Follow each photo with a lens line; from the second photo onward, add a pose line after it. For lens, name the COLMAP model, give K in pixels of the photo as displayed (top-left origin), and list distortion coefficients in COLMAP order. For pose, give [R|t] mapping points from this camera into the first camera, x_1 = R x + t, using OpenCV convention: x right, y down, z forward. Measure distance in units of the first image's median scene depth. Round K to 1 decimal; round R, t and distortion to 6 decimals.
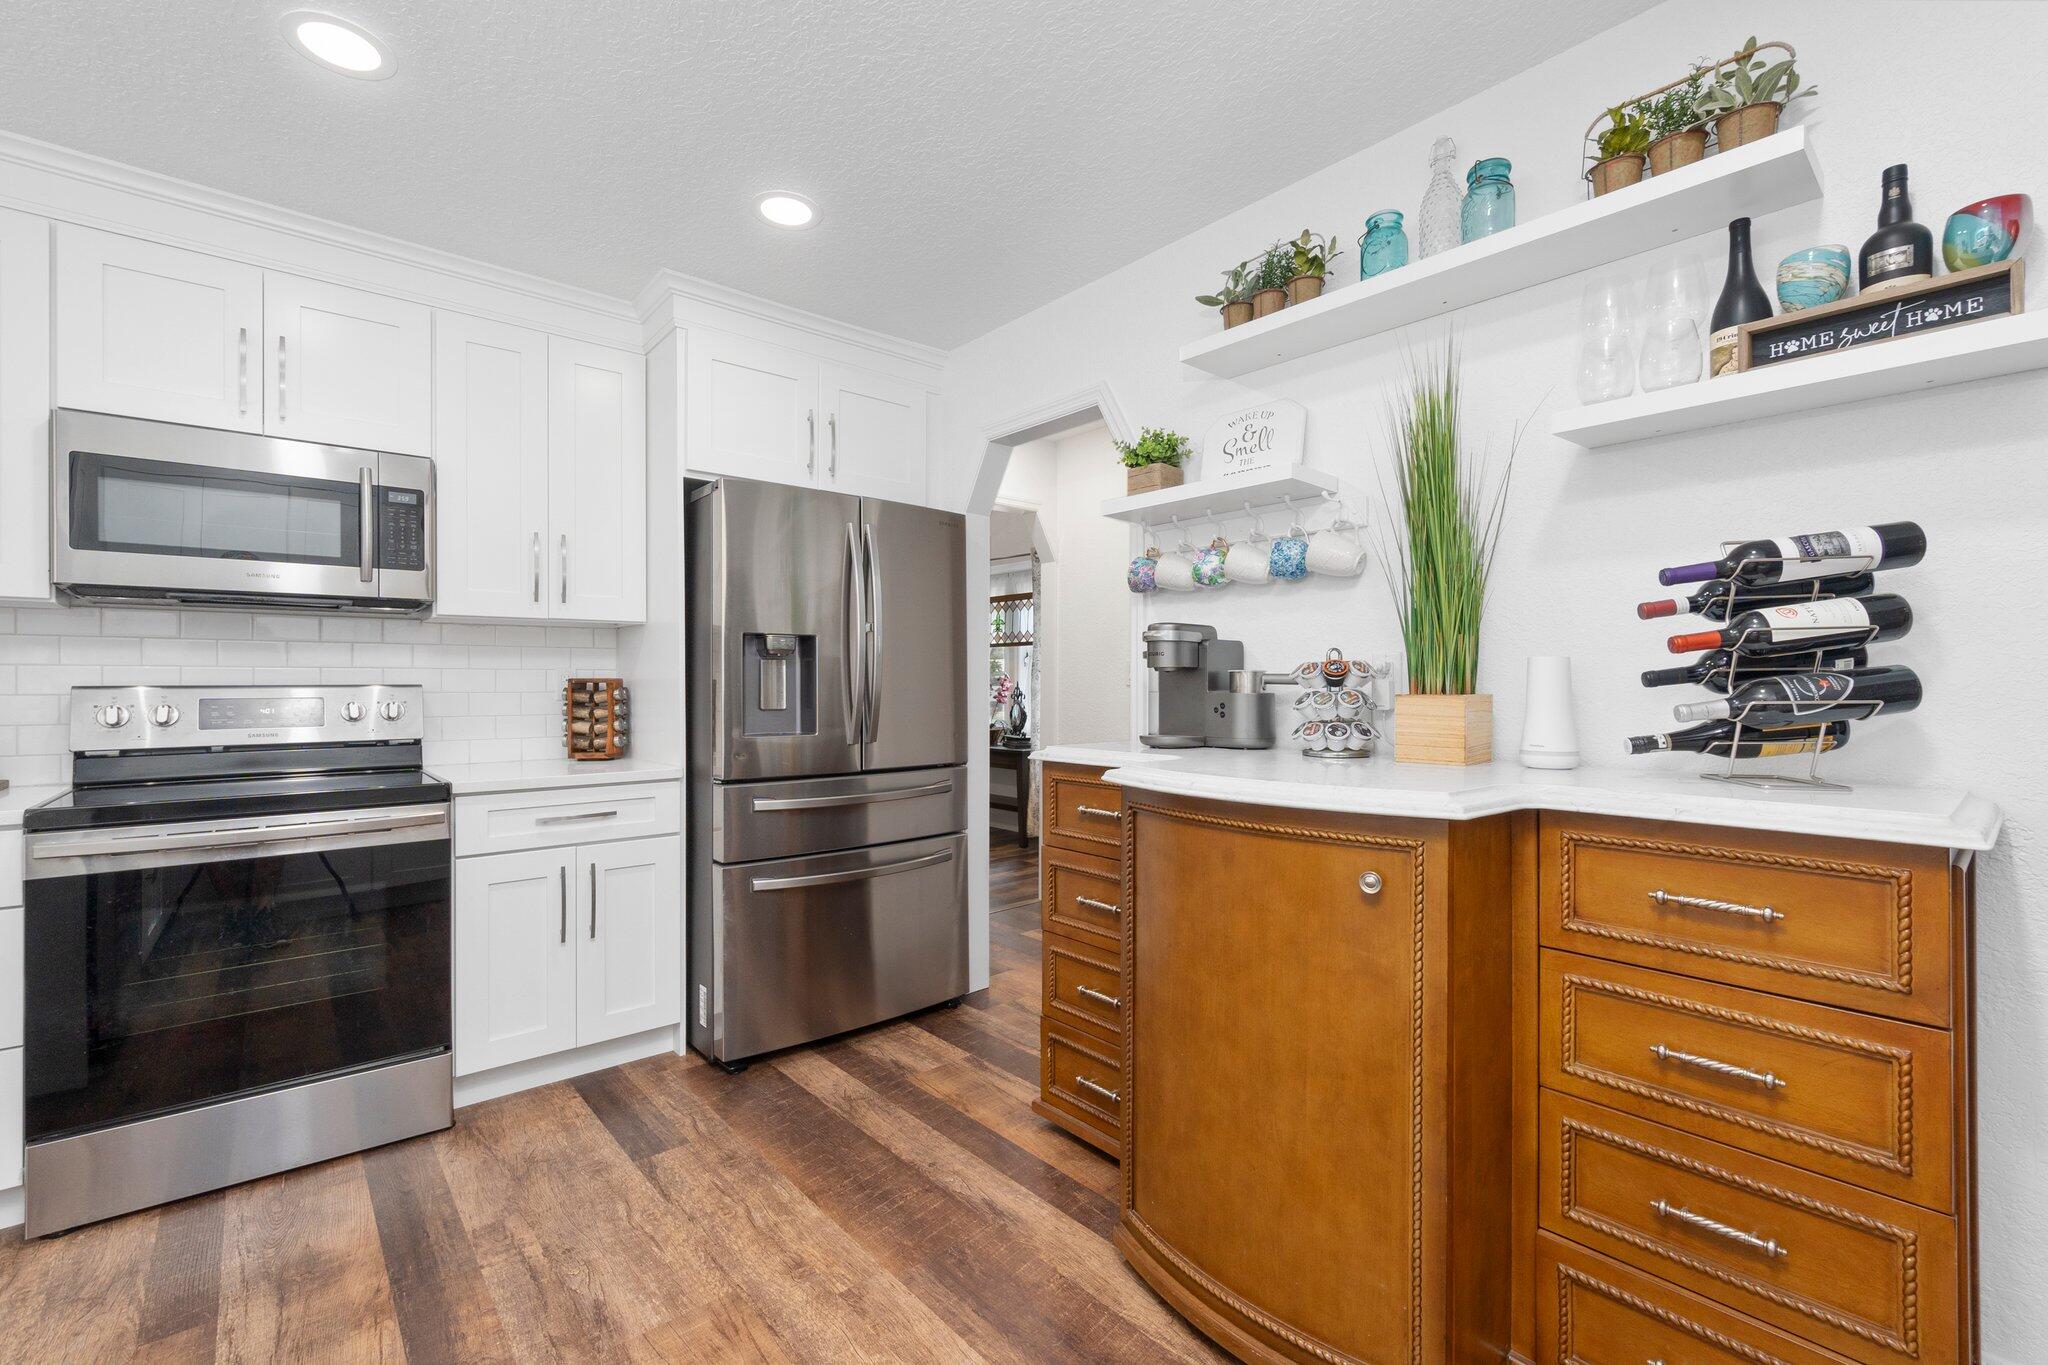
lens RADIAL K [[884.4, 0, 1006.1], [0, 884.4, 679.7], [0, 0, 1]] dist [-0.007472, 0.003131]
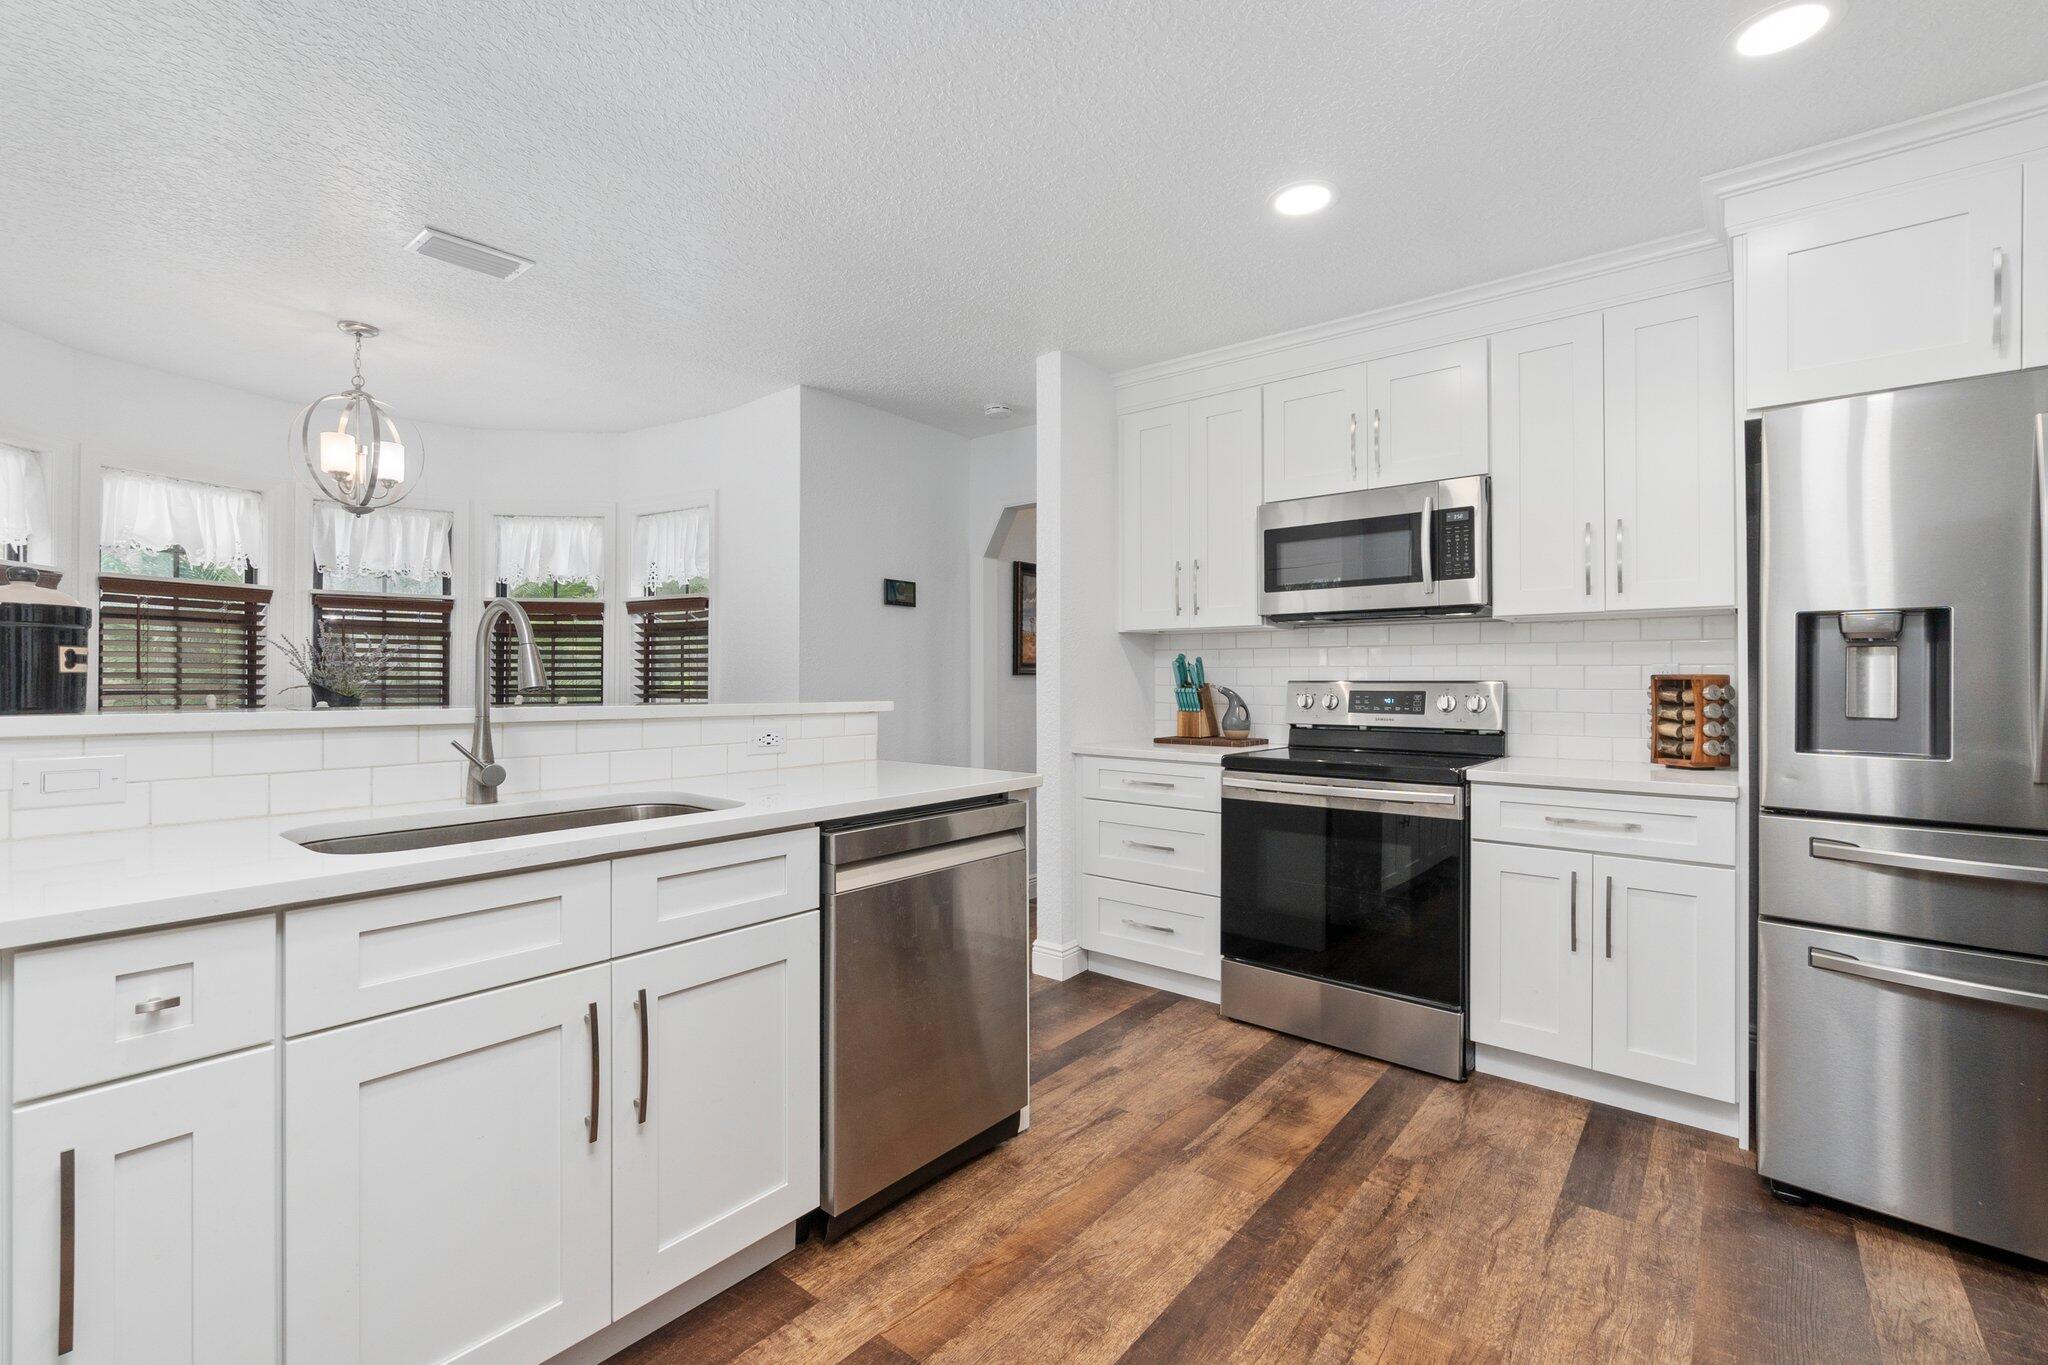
lens RADIAL K [[884.4, 0, 1006.8], [0, 884.4, 672.8], [0, 0, 1]] dist [-0.007472, 0.003131]
pose [[0.170070, -0.003650, -0.985425, 0.368090], [0.000634, 0.999993, -0.003594, -0.000671], [0.985432, -0.000013, 0.170071, 0.255323]]
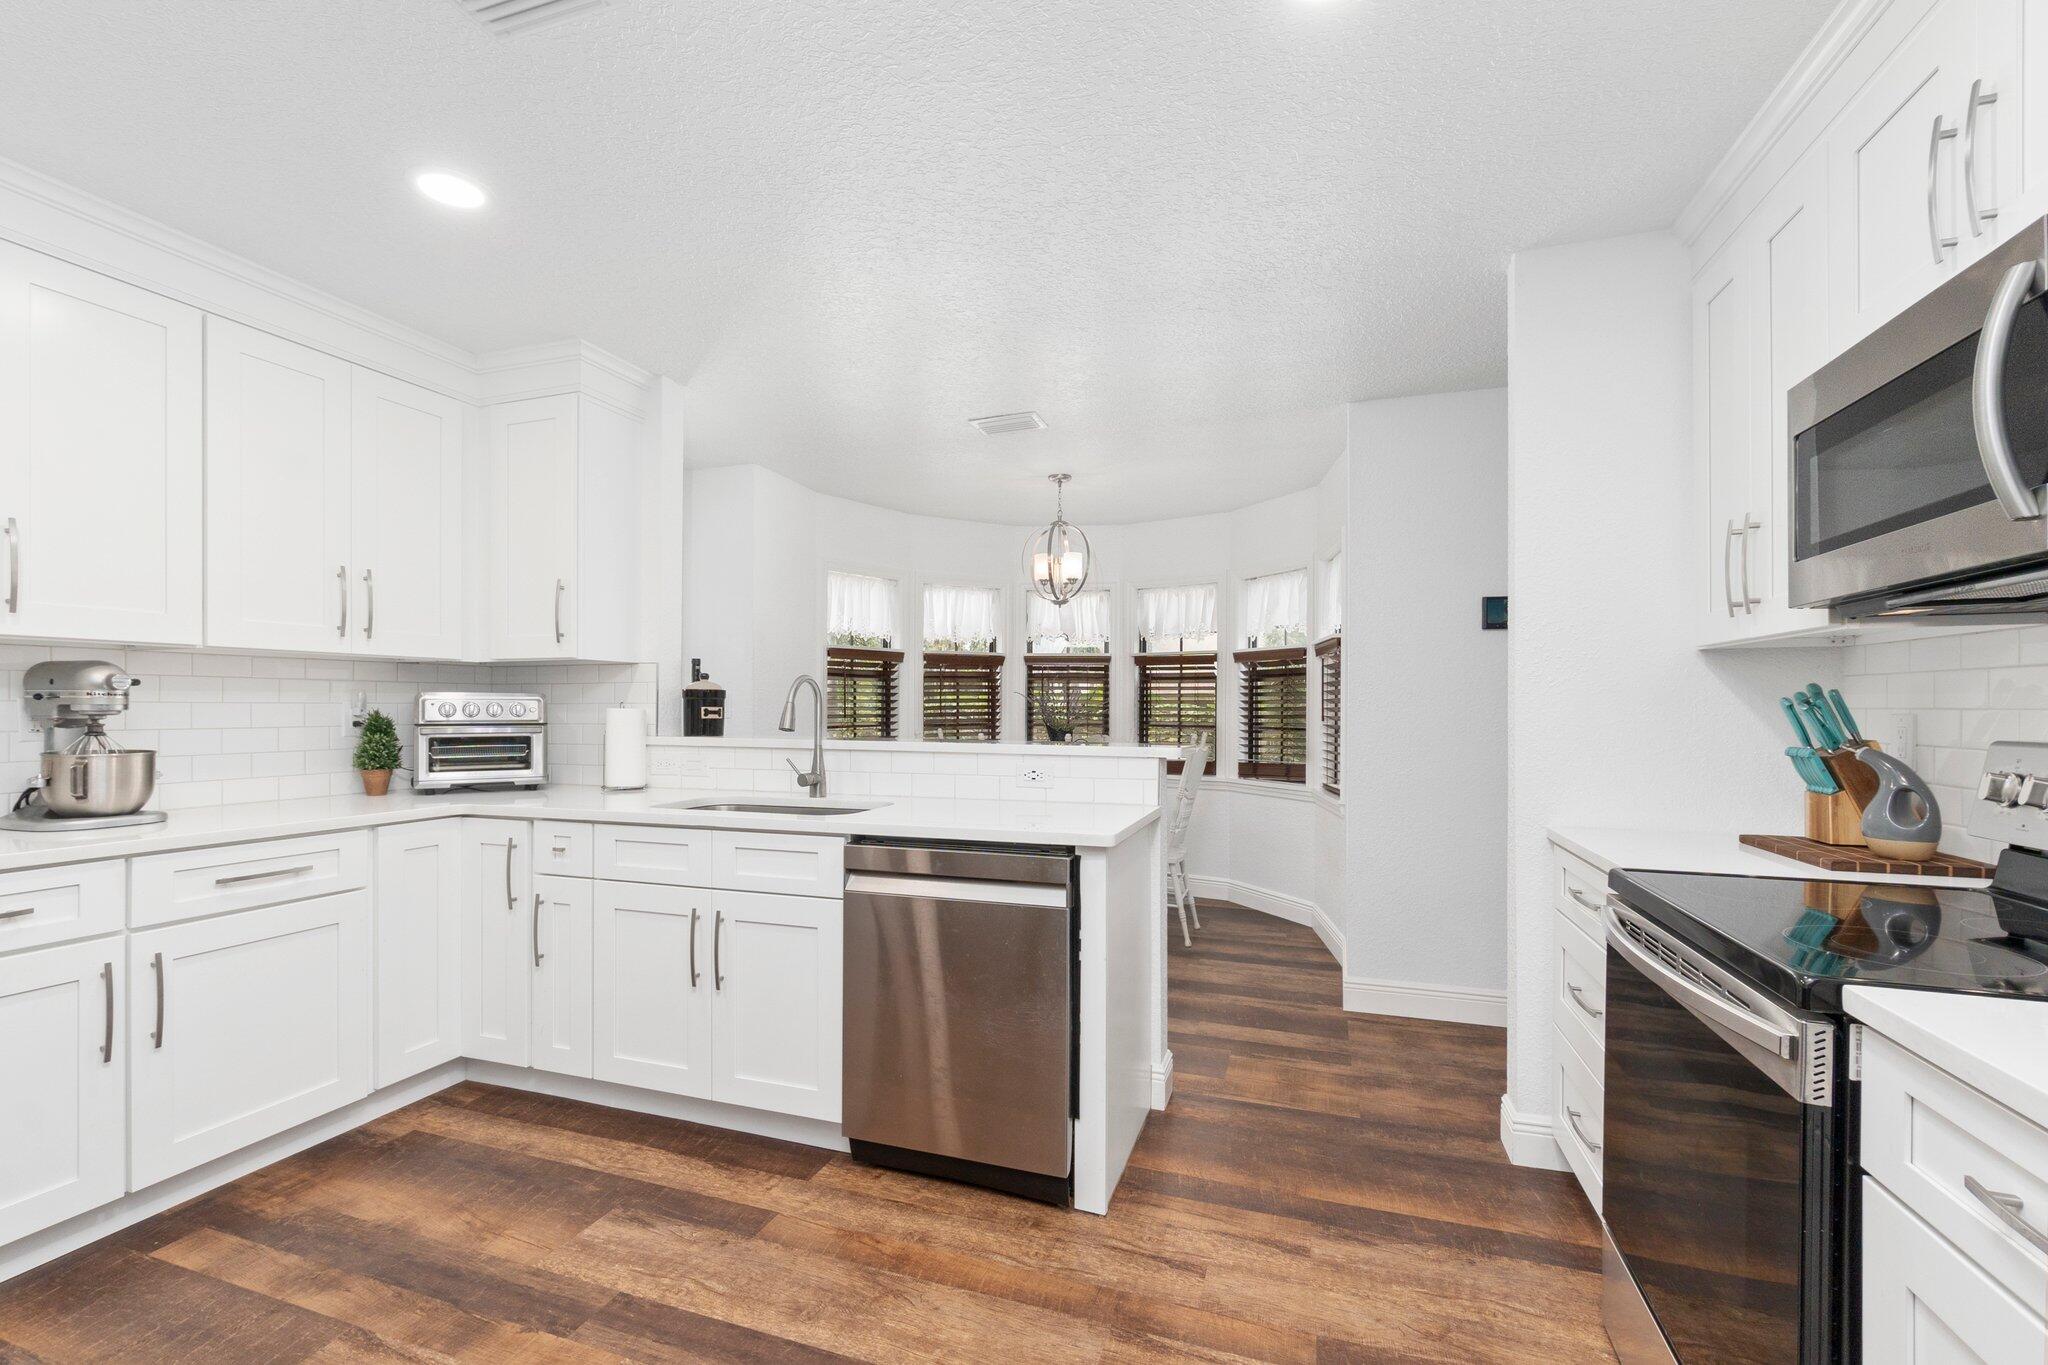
lens RADIAL K [[884.4, 0, 1021.0], [0, 884.4, 701.7], [0, 0, 1]] dist [-0.007472, 0.003131]
pose [[-0.859333, -0.003669, -0.511404, -0.089343], [0.000455, 0.999968, -0.007939, -0.019717], [0.511417, -0.007055, -0.859304, 1.249870]]
